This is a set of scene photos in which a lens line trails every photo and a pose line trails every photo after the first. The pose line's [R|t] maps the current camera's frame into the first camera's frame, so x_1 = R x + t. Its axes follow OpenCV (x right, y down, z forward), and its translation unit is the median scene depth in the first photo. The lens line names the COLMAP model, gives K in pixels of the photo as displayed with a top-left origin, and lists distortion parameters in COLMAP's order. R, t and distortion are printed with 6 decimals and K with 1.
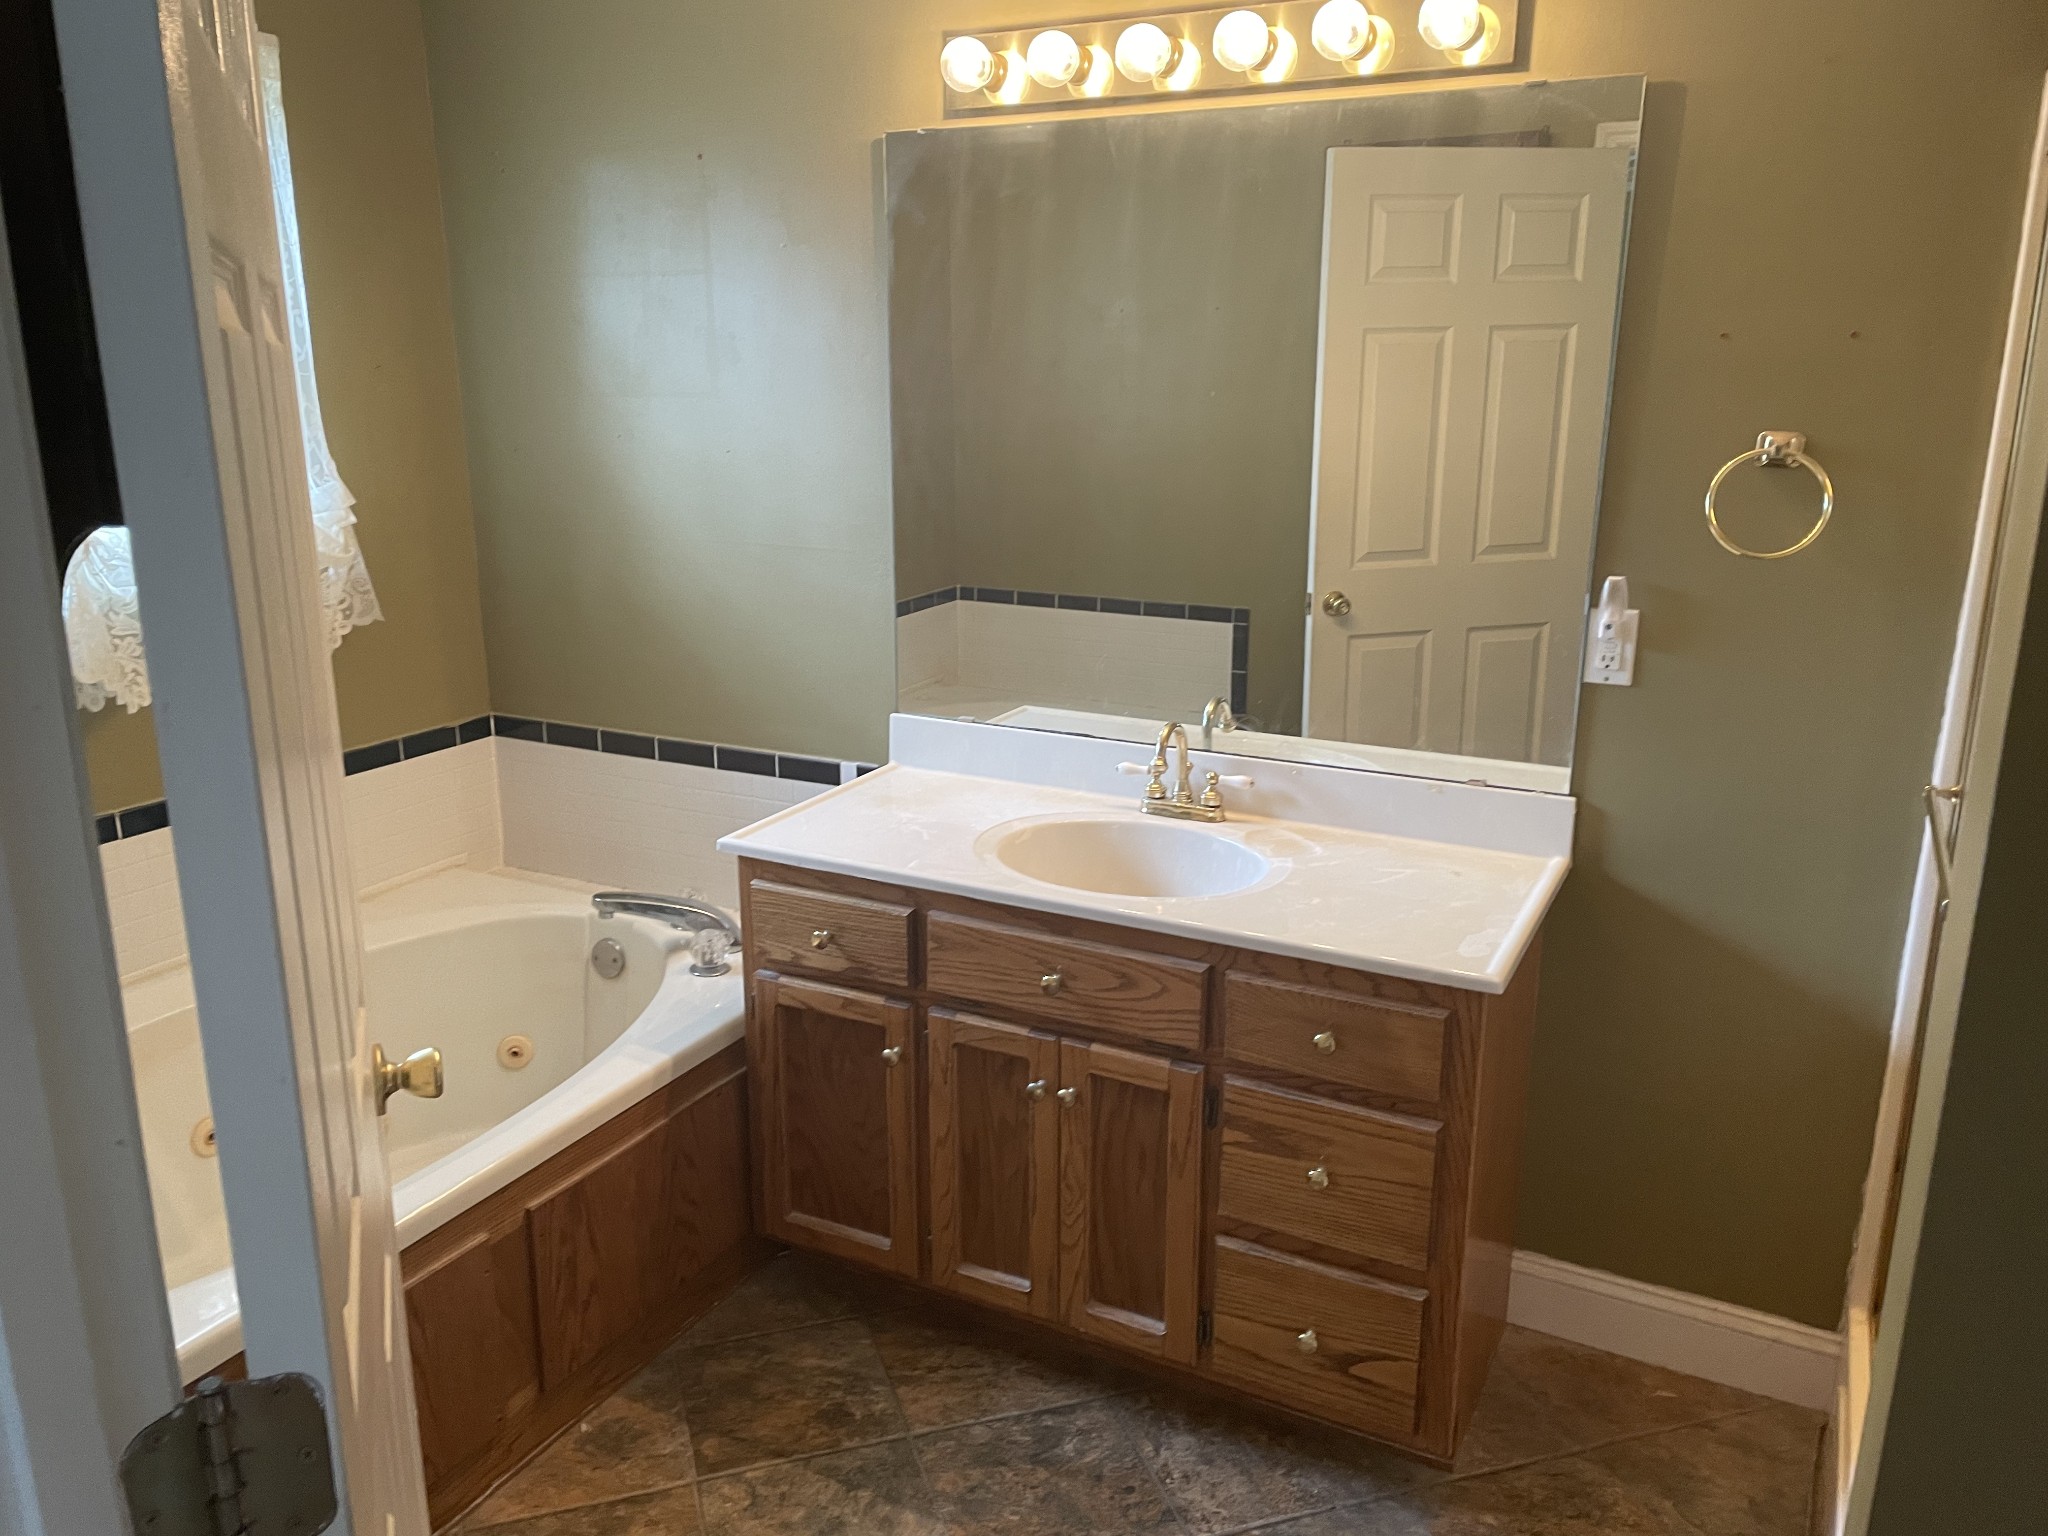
lens RADIAL K [[1531.4, 0, 1024.0], [0, 1531.4, 768.0], [0, 0, 1]] dist [0.110028, -0.132188]
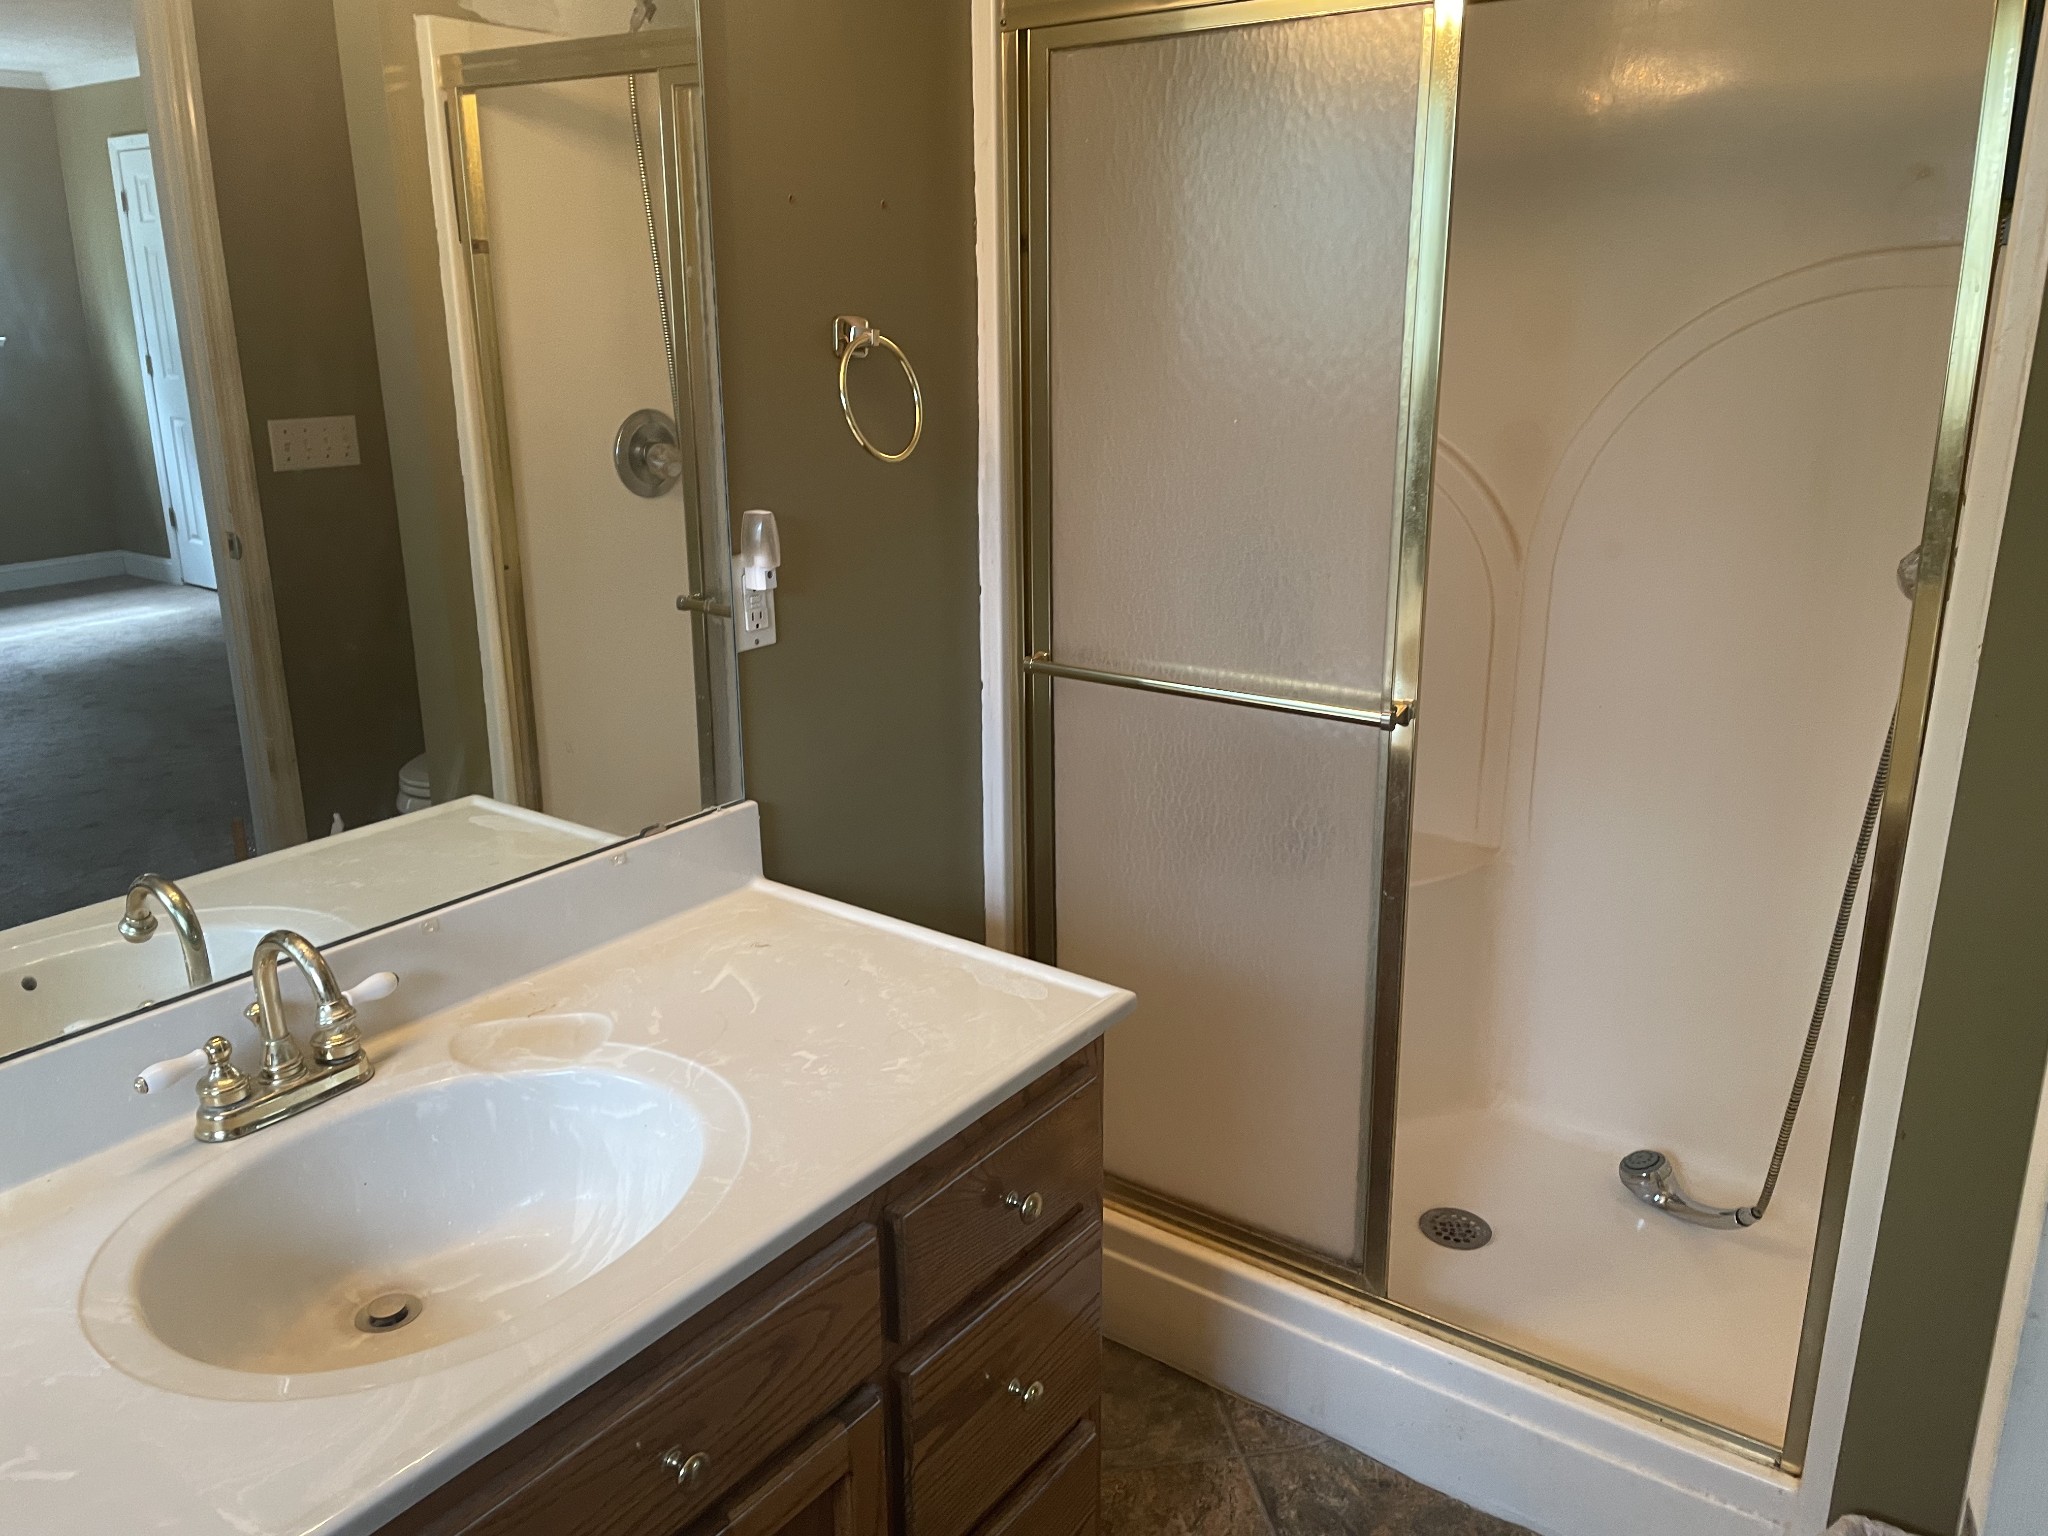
lens RADIAL K [[1531.4, 0, 1024.0], [0, 1531.4, 768.0], [0, 0, 1]] dist [0.110028, -0.132188]
pose [[0.142098, -0.283375, 0.948423, -0.353001], [0.250993, 0.937147, 0.242400, -0.150732], [-0.957502, 0.203603, 0.204292, 0.721931]]
